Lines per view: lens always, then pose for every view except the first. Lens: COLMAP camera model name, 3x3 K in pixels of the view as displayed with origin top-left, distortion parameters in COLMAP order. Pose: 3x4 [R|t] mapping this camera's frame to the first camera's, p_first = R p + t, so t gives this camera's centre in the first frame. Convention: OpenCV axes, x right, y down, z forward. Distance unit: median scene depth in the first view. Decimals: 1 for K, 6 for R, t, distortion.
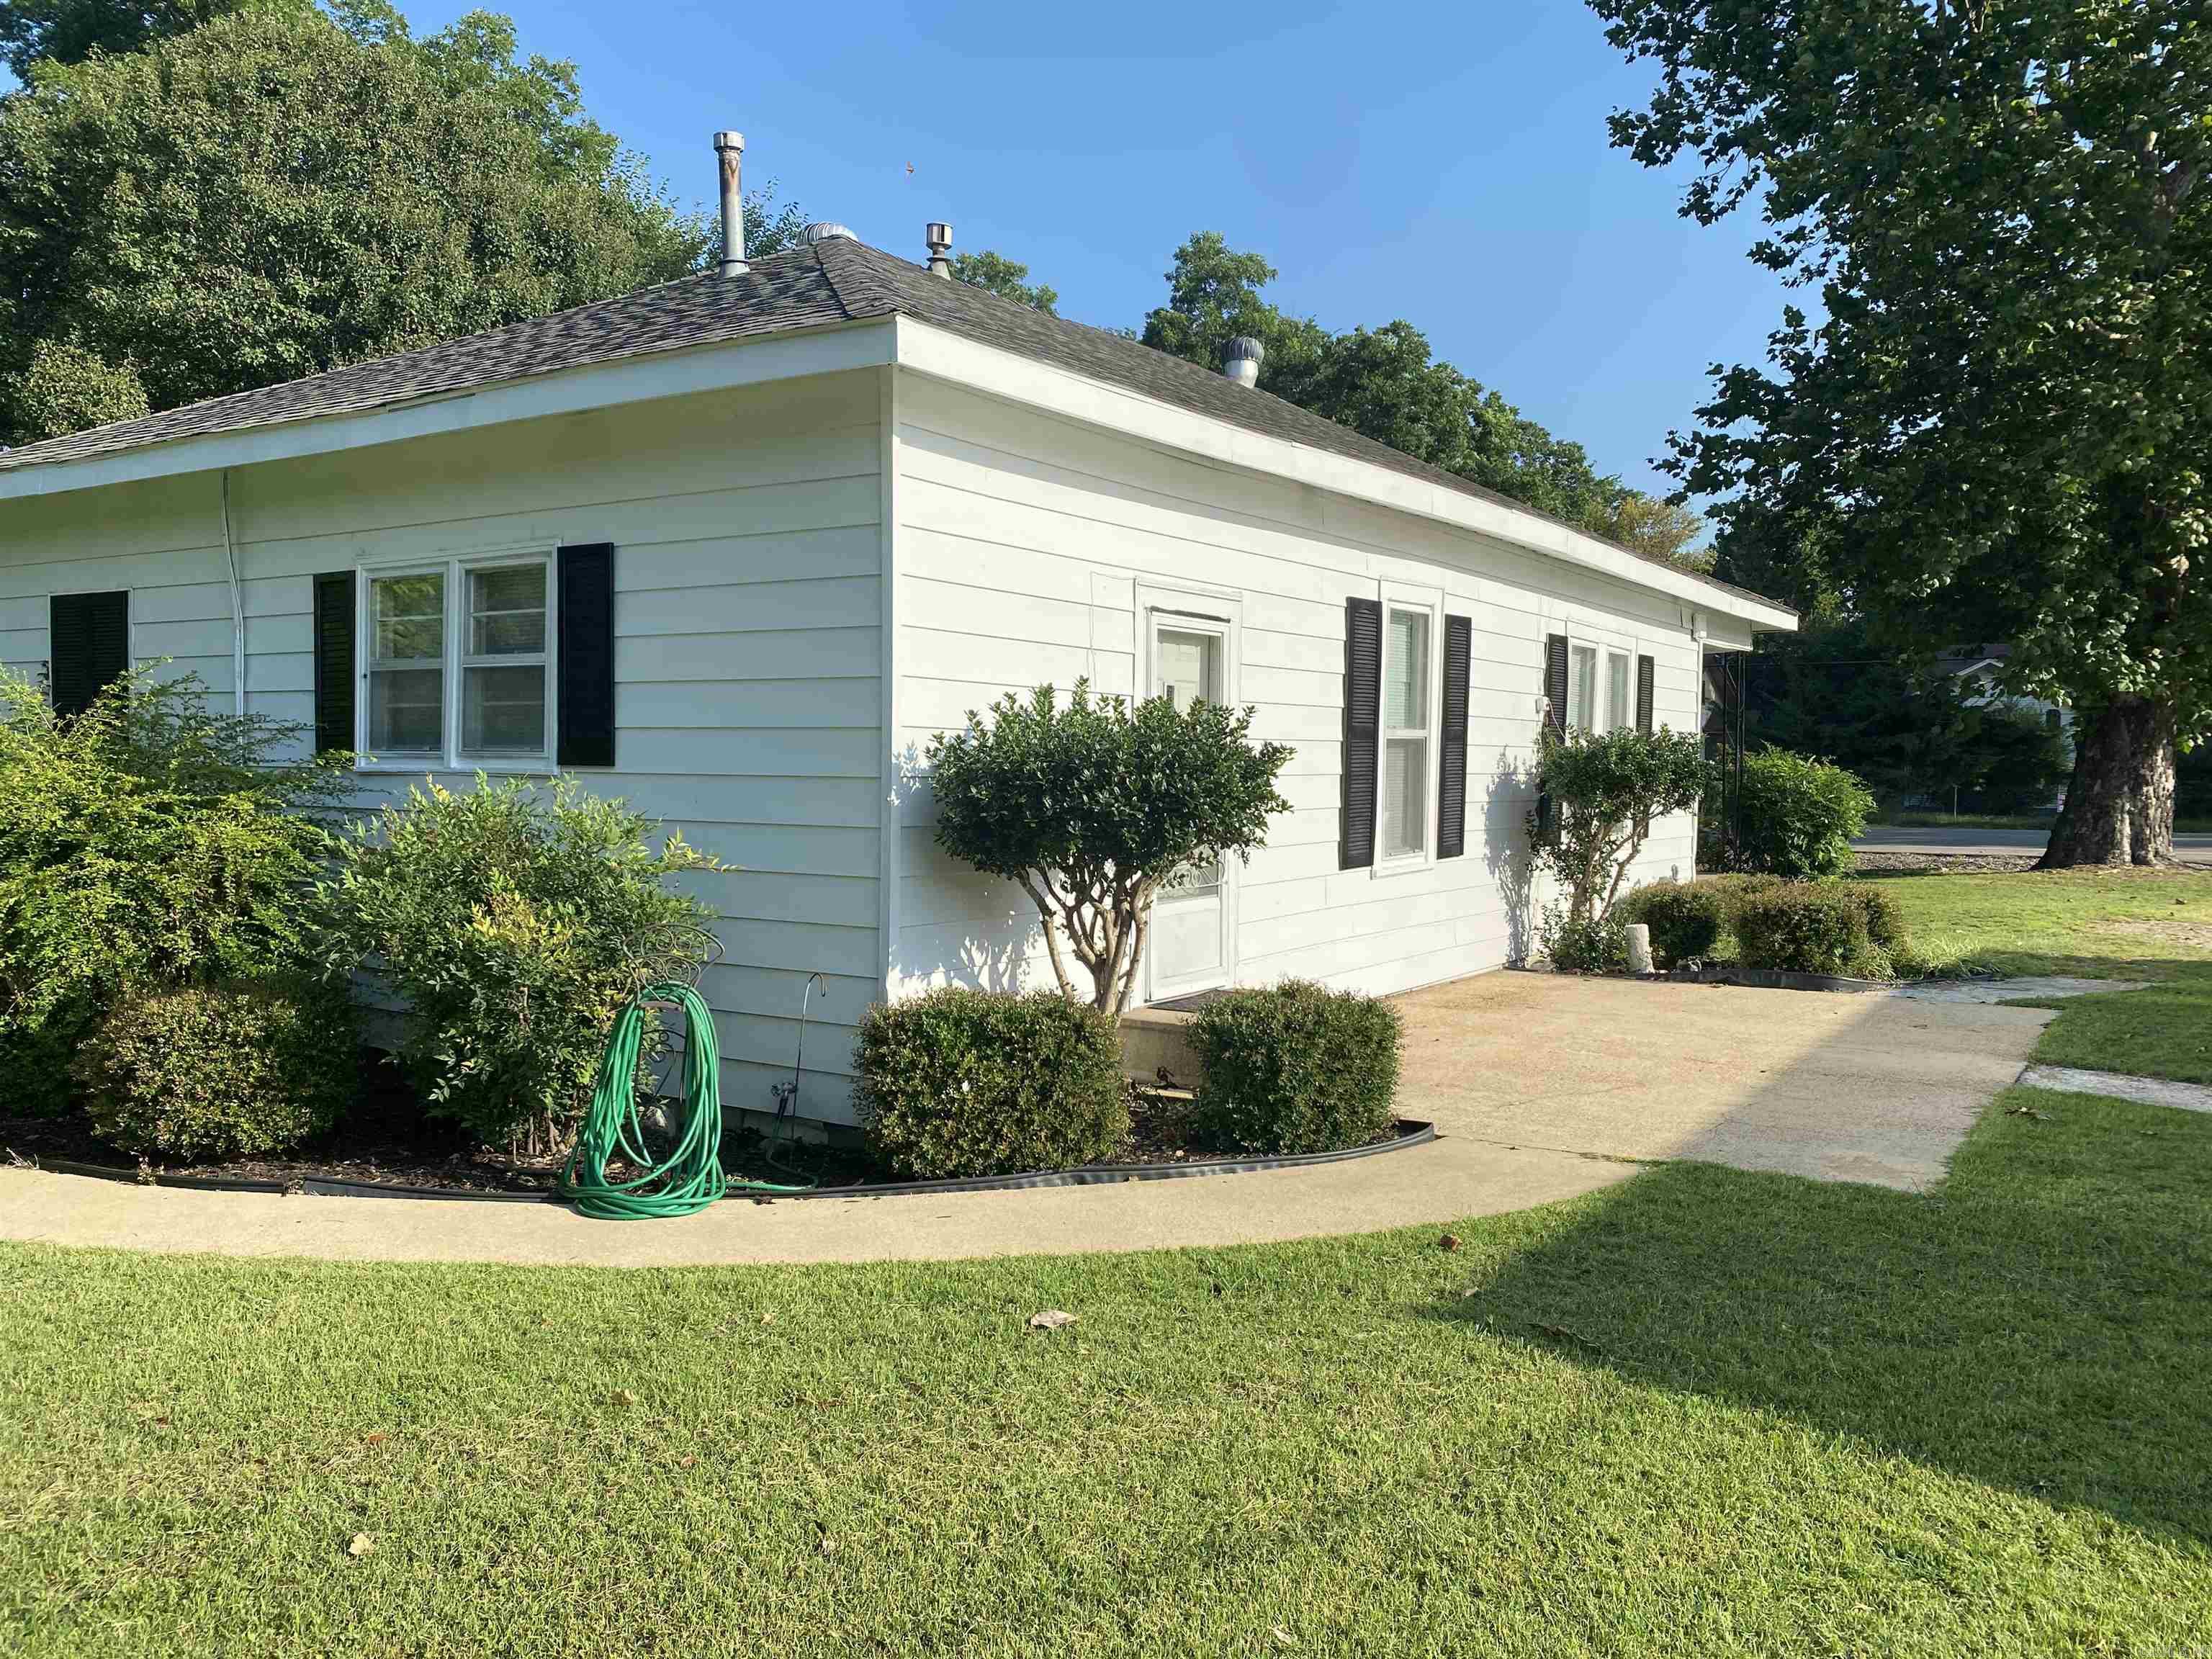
lens RADIAL K [[1661.7, 0, 1109.6], [0, 1661.7, 841.3], [0, 0, 1]] dist [0.056437, -0.062897]
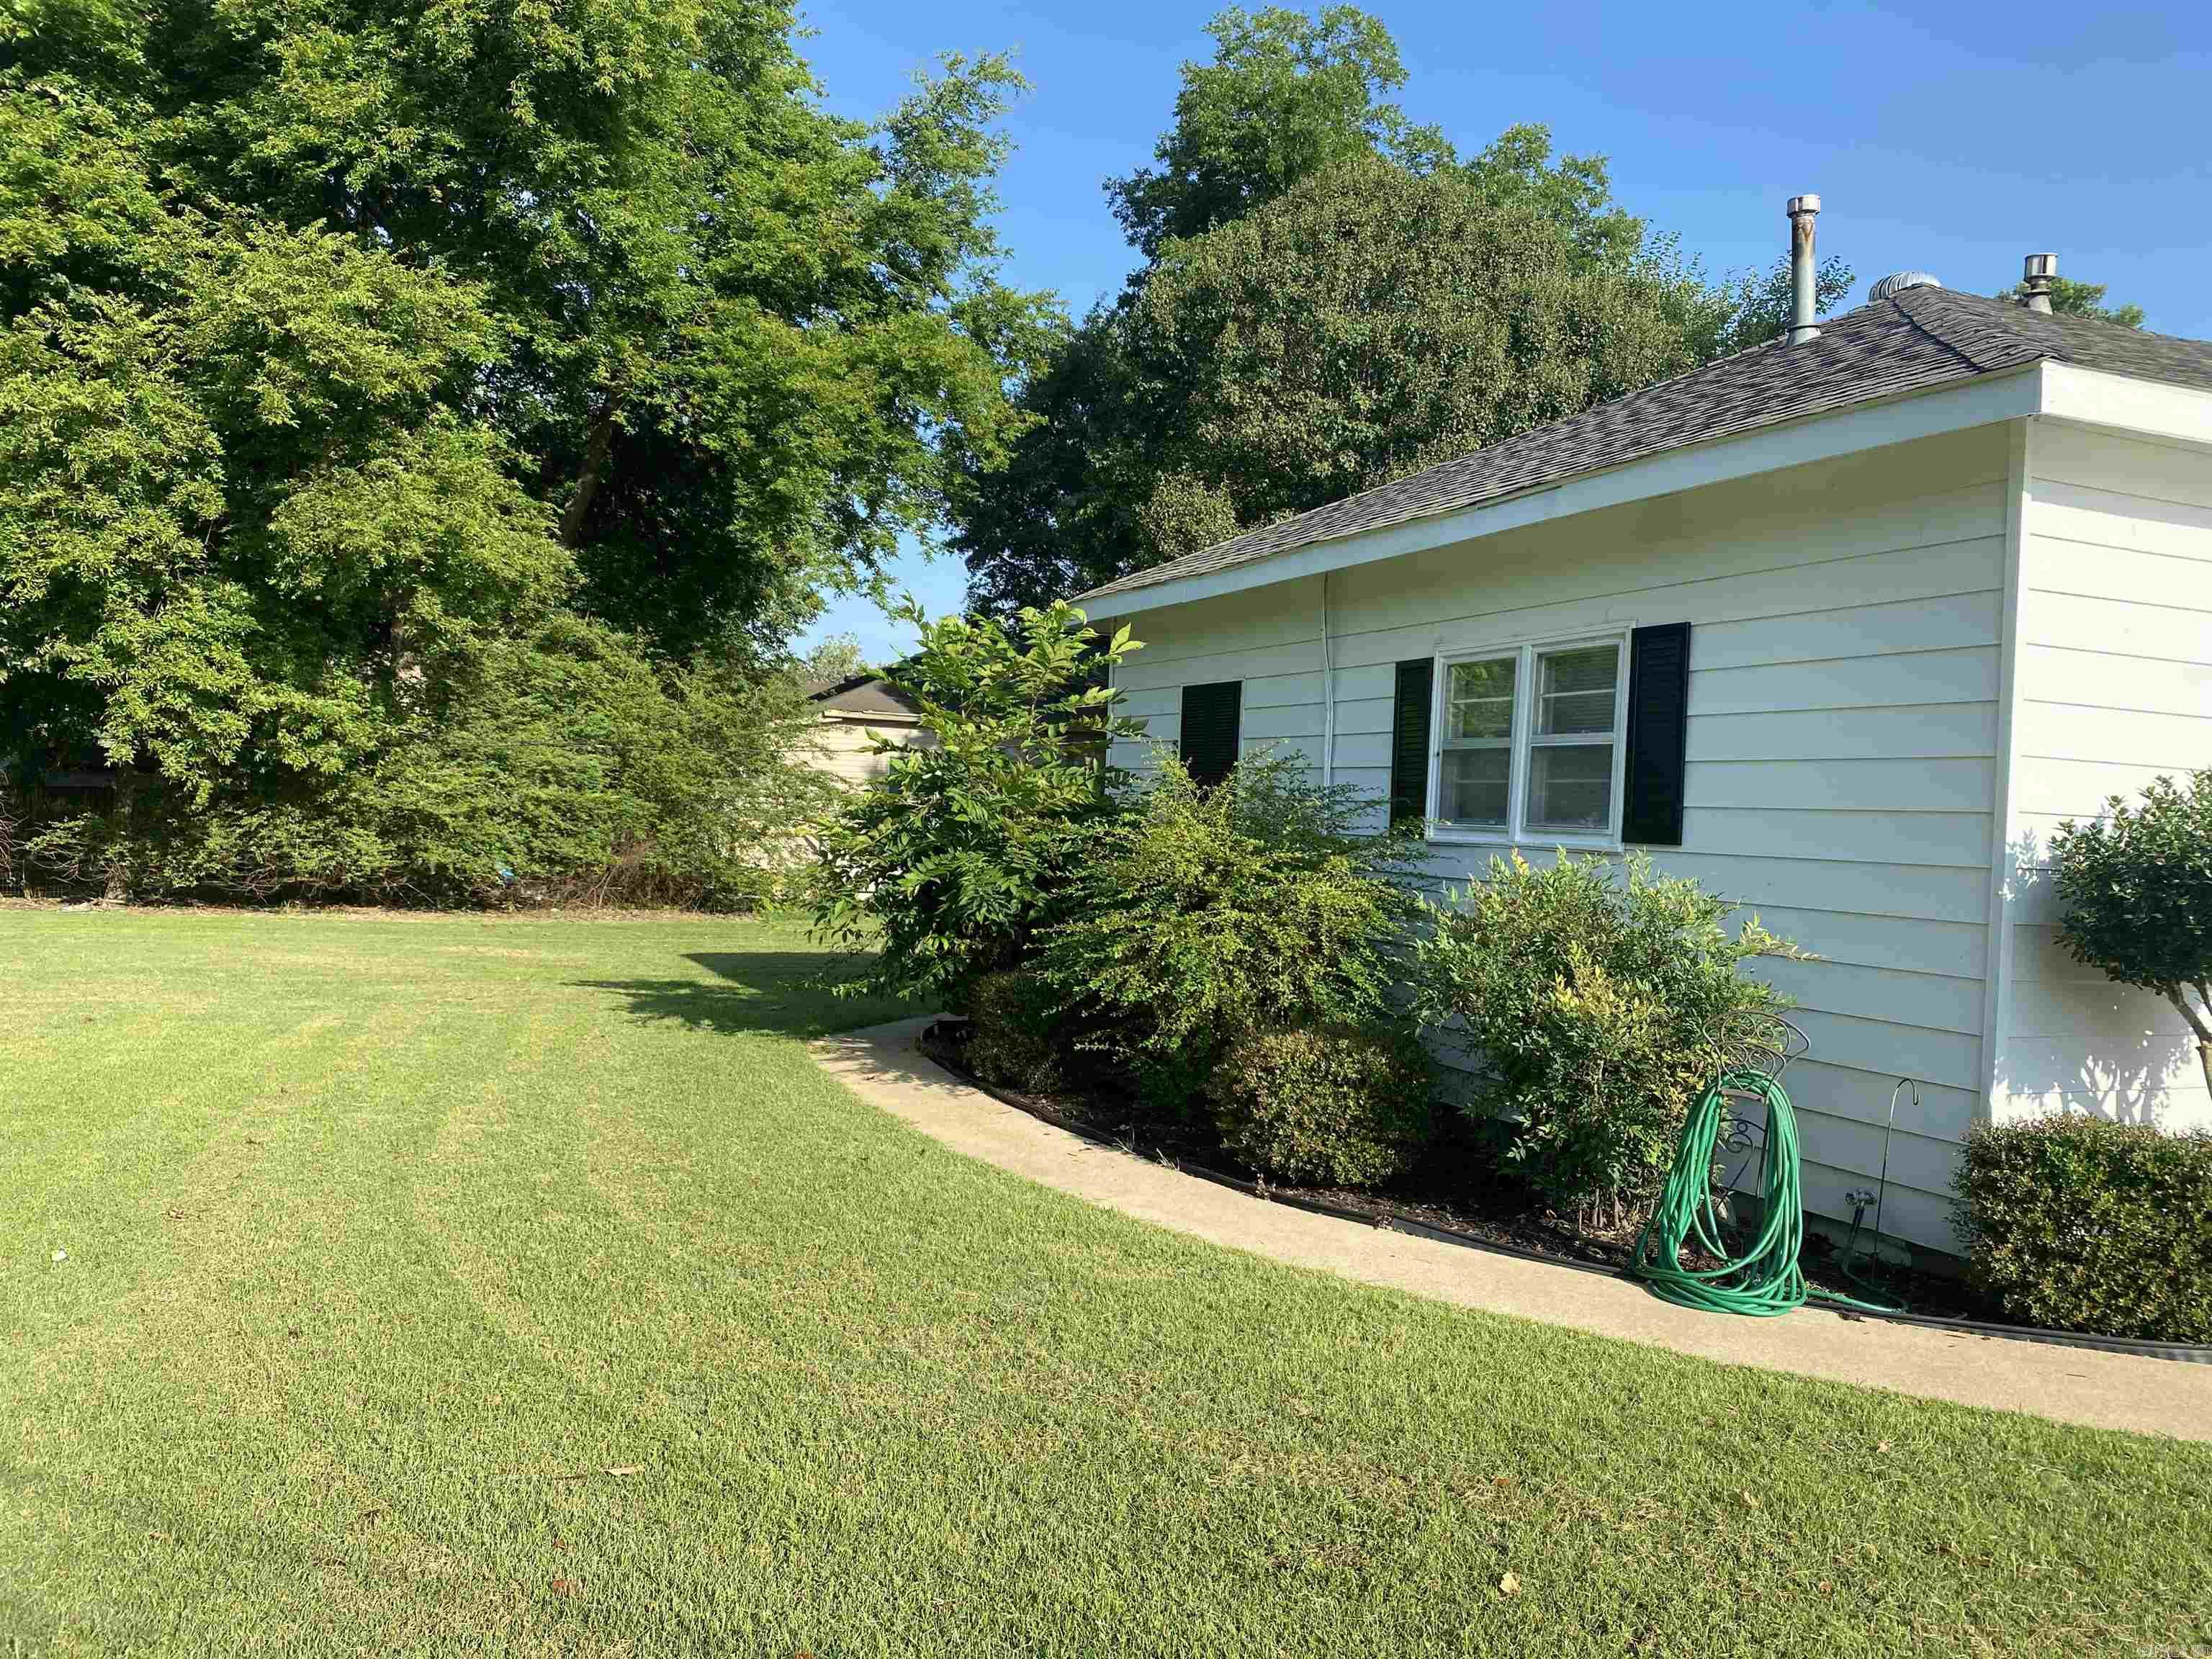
lens RADIAL K [[1661.7, 0, 1109.6], [0, 1661.7, 841.3], [0, 0, 1]] dist [0.056437, -0.062897]
pose [[0.851992, 0.033966, -0.522452, -0.069963], [-0.056393, 0.998041, -0.027079, -0.001309], [0.520509, 0.052533, 0.852239, -0.026859]]
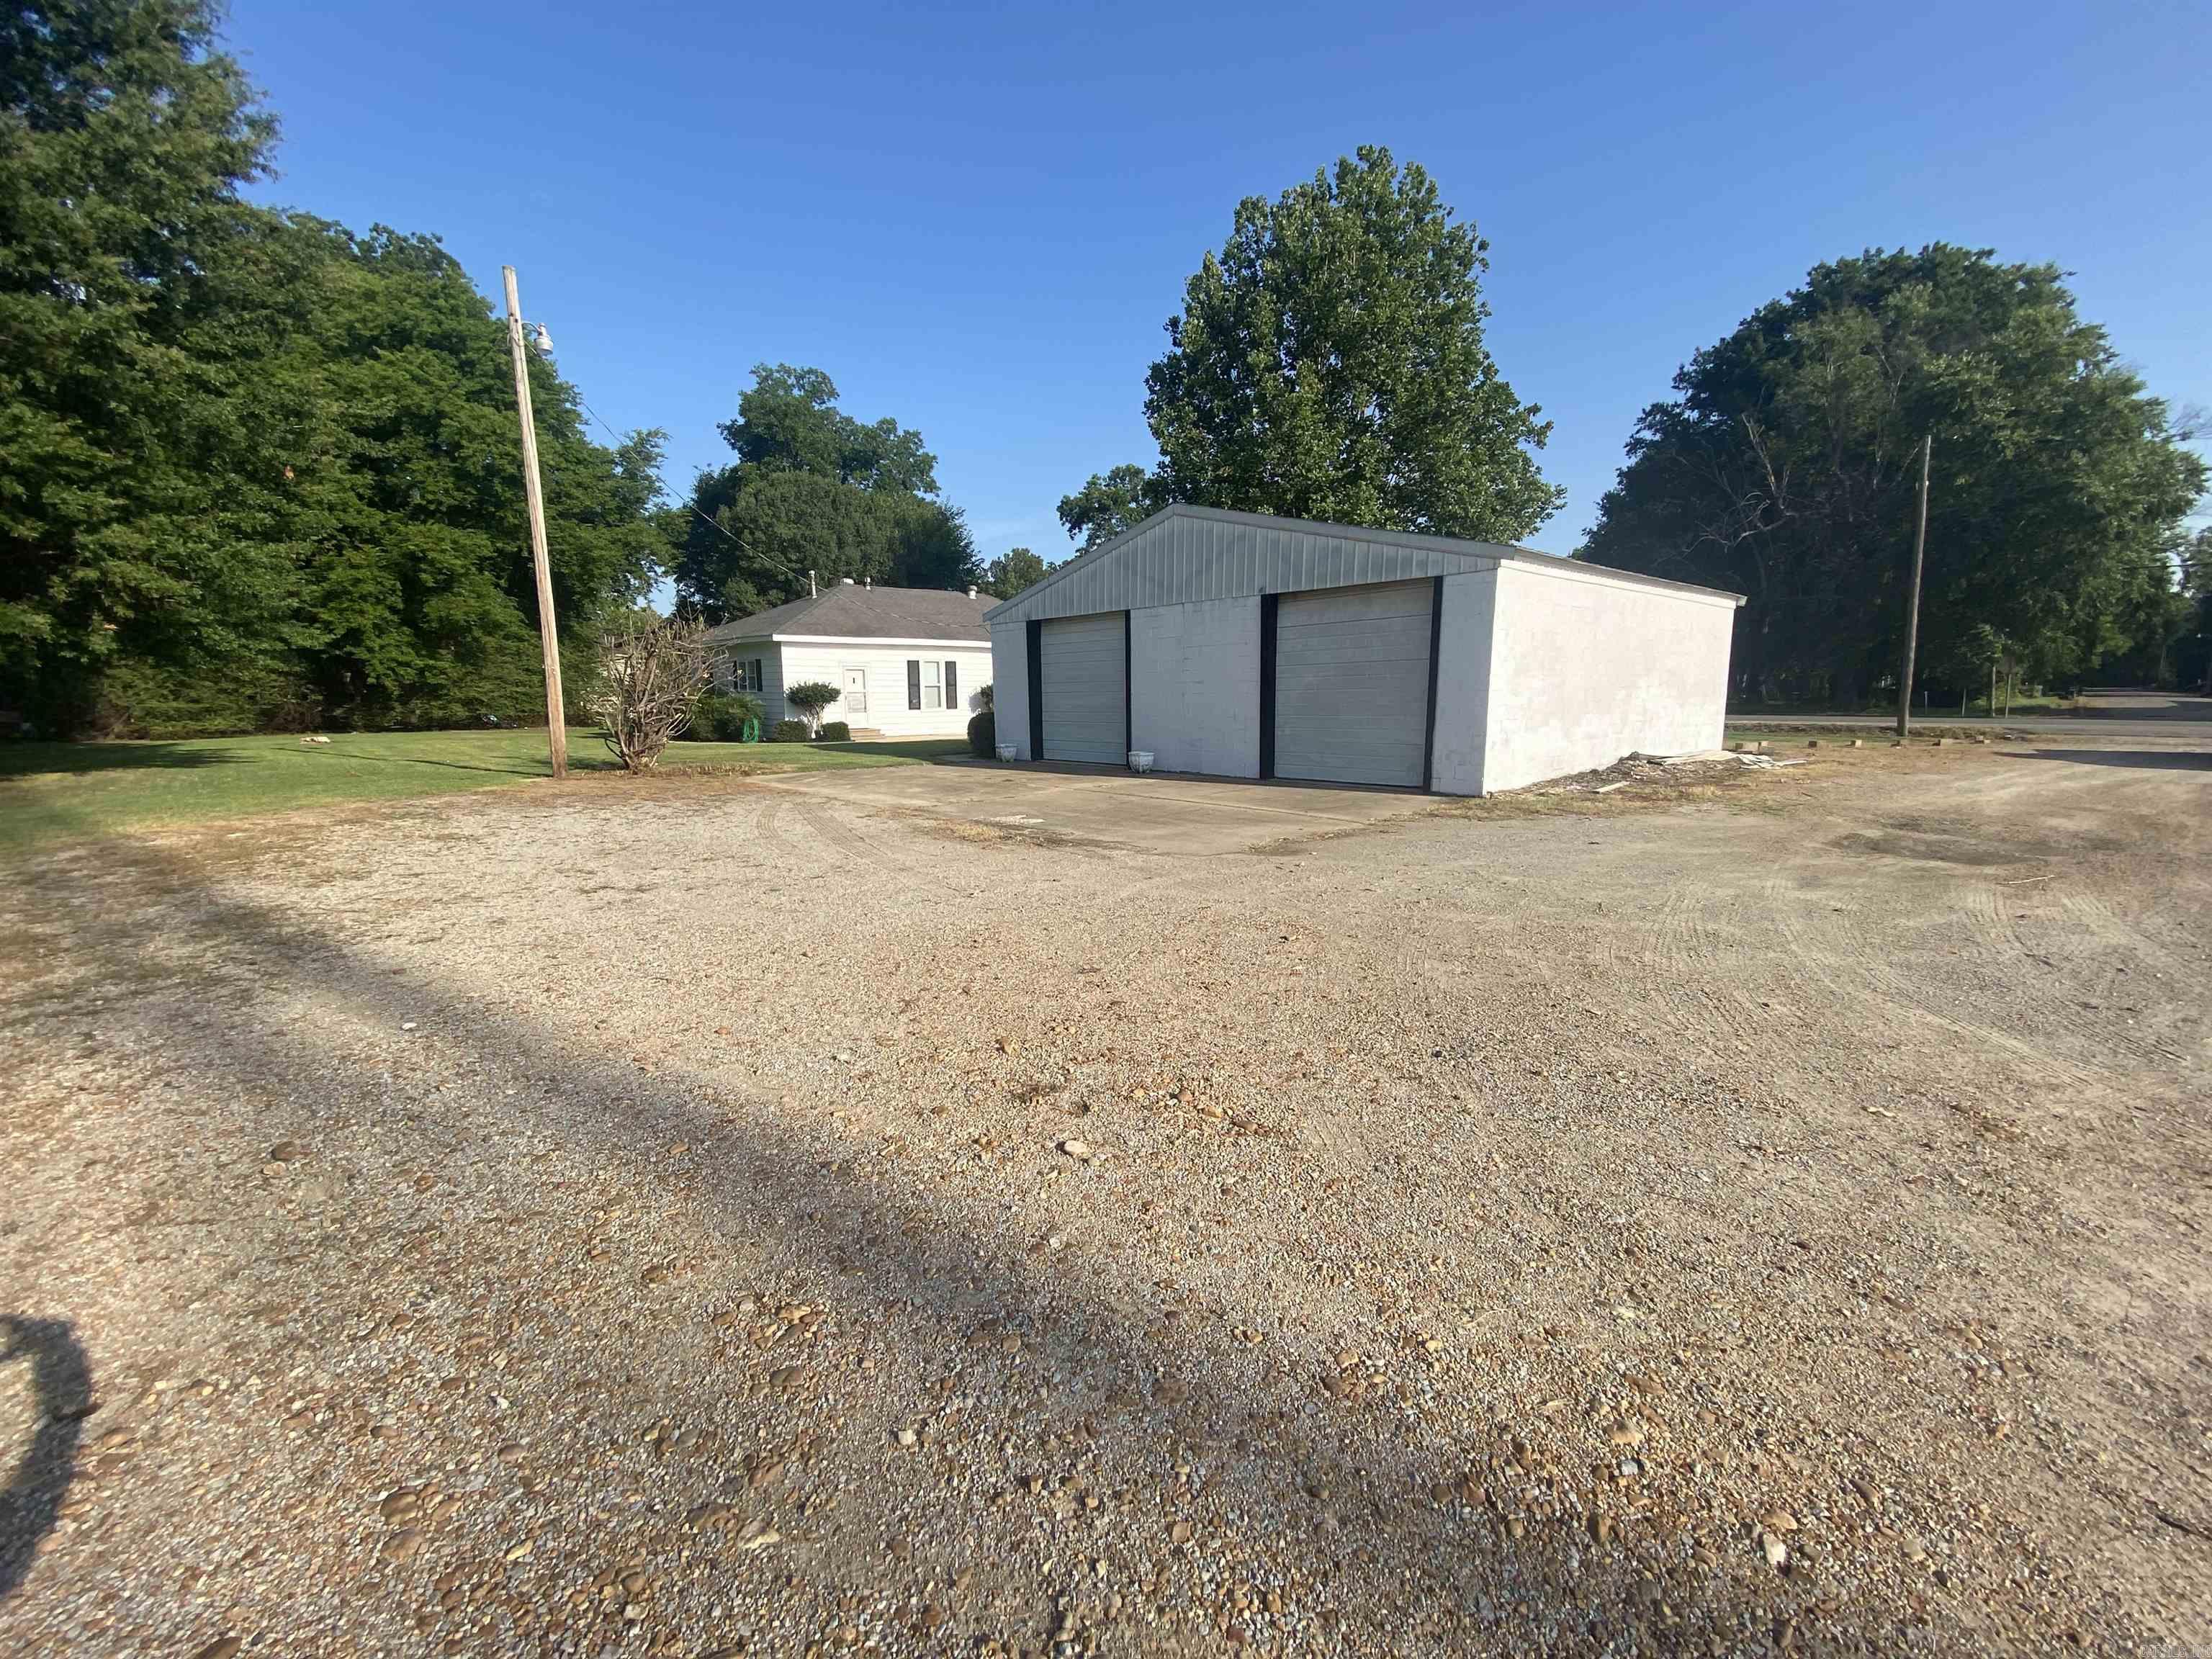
lens RADIAL K [[896.9, 0, 1122.1], [0, 896.9, 827.6], [0, 0, 1]] dist [0.025744, -0.022496]
pose [[0.977054, 0.023938, -0.211642, 1.250194], [-0.000618, 0.993979, 0.109573, 0.068387], [0.212990, -0.106928, 0.971186, -1.559093]]
